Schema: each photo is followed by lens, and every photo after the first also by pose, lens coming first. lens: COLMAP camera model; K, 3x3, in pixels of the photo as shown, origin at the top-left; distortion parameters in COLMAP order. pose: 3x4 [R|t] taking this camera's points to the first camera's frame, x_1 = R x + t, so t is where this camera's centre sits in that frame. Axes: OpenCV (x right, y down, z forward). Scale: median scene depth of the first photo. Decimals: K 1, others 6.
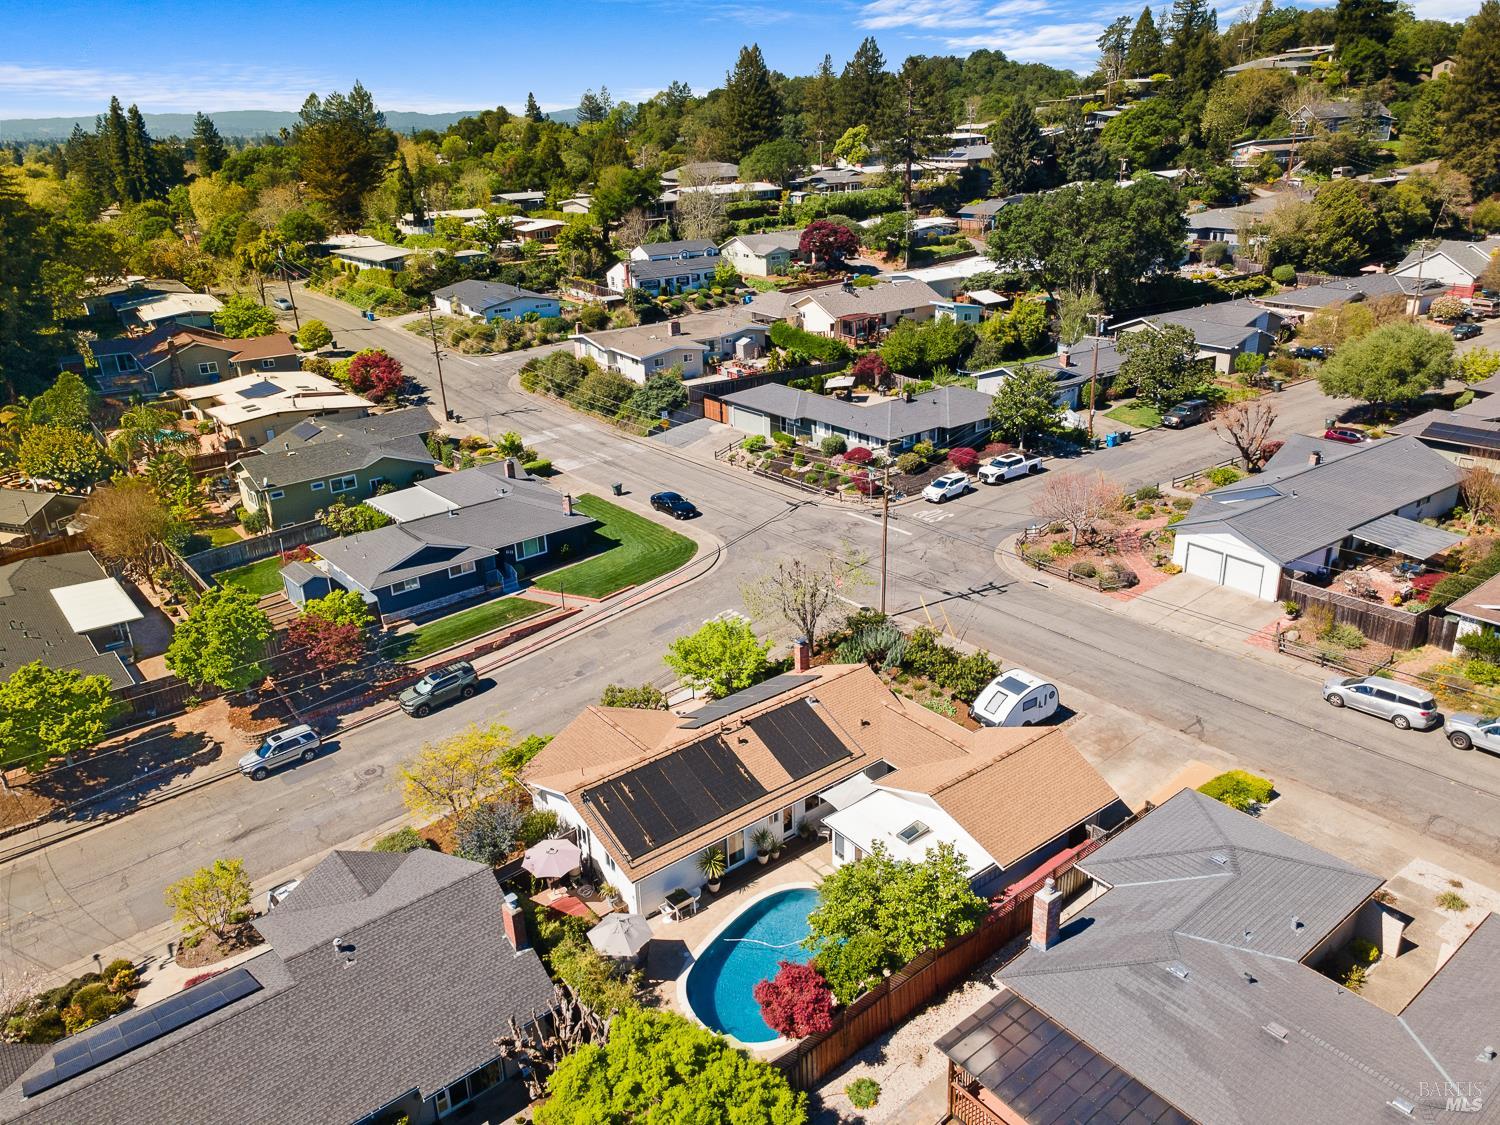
lens RADIAL K [[1096.1, 0, 840.2], [0, 1096.1, 560.3], [0, 0, 1]] dist [0.040416, 0.002191]
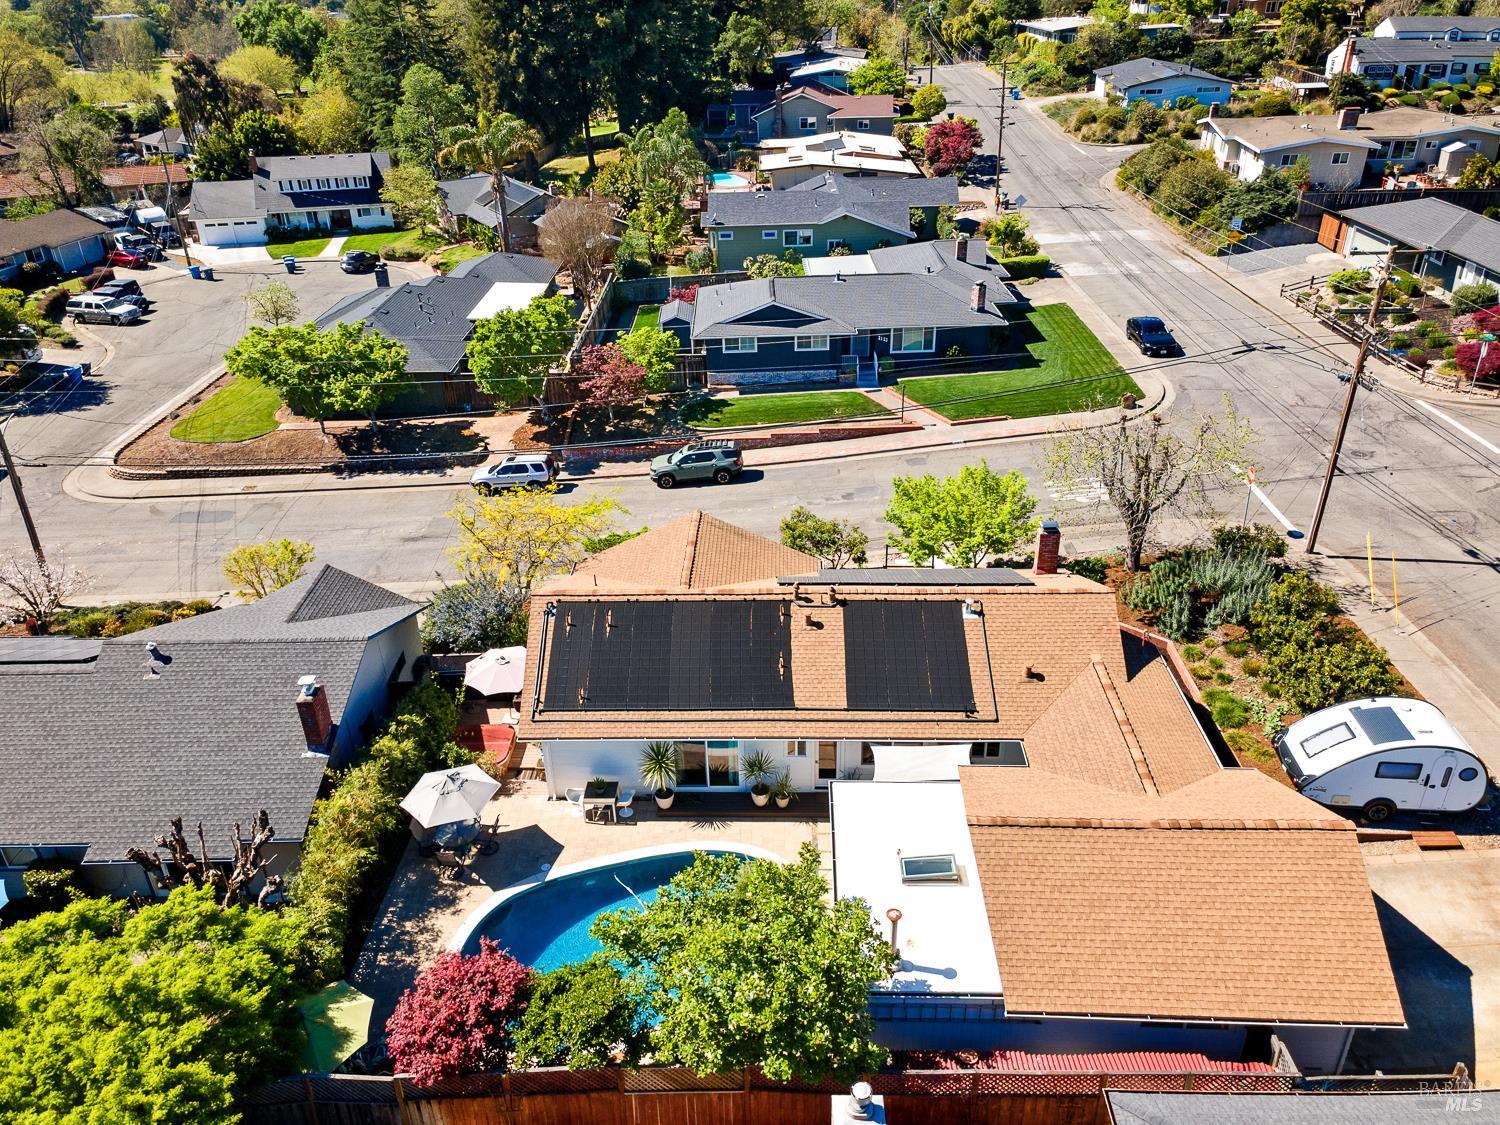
lens RADIAL K [[1040.9, 0, 882.4], [0, 1040.9, 635.7], [0, 0, 1]] dist [0.032432, 0.004388]
pose [[0.730279, 0.338402, -0.593444, 0.187243], [-0.235112, 0.940122, 0.246766, 0.006937], [0.641416, -0.040682, 0.766114, 0.341961]]
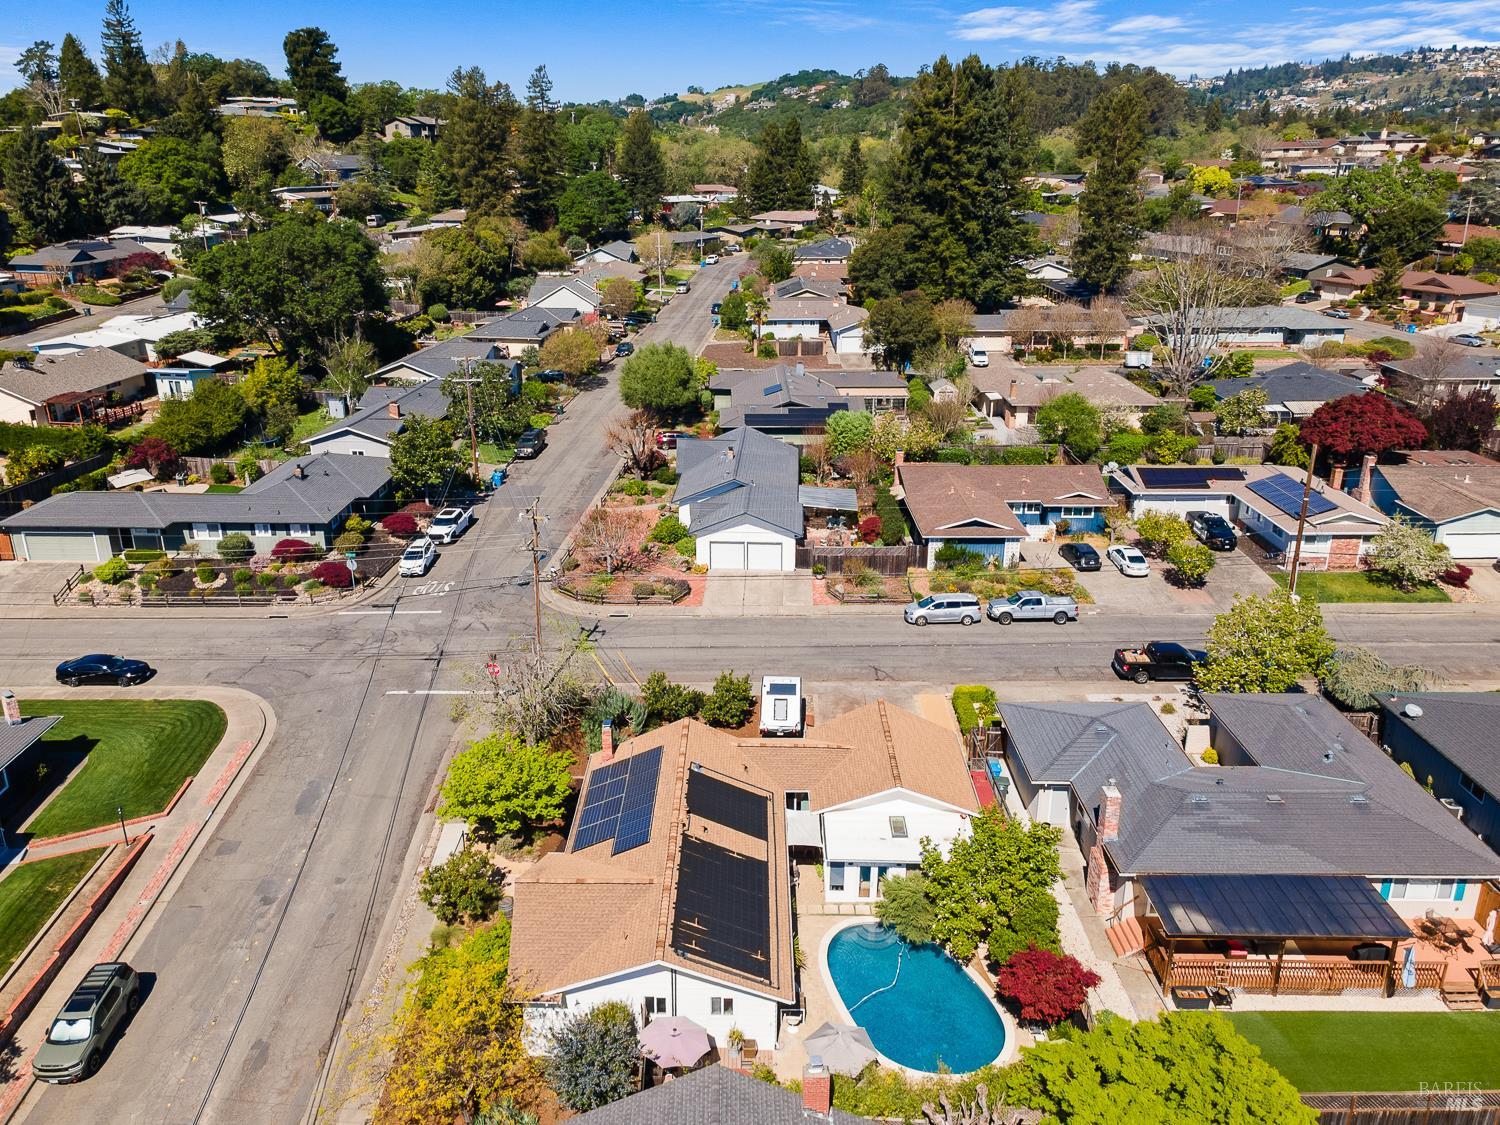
lens RADIAL K [[1100.6, 0, 724.2], [0, 1100.6, 557.3], [0, 0, 1]] dist [0.037981, 0.006679]
pose [[0.631159, -0.235410, 0.739067, -0.406479], [0.266669, 0.960607, 0.078242, -0.068658], [-0.728372, 0.147703, 0.669072, 0.200254]]
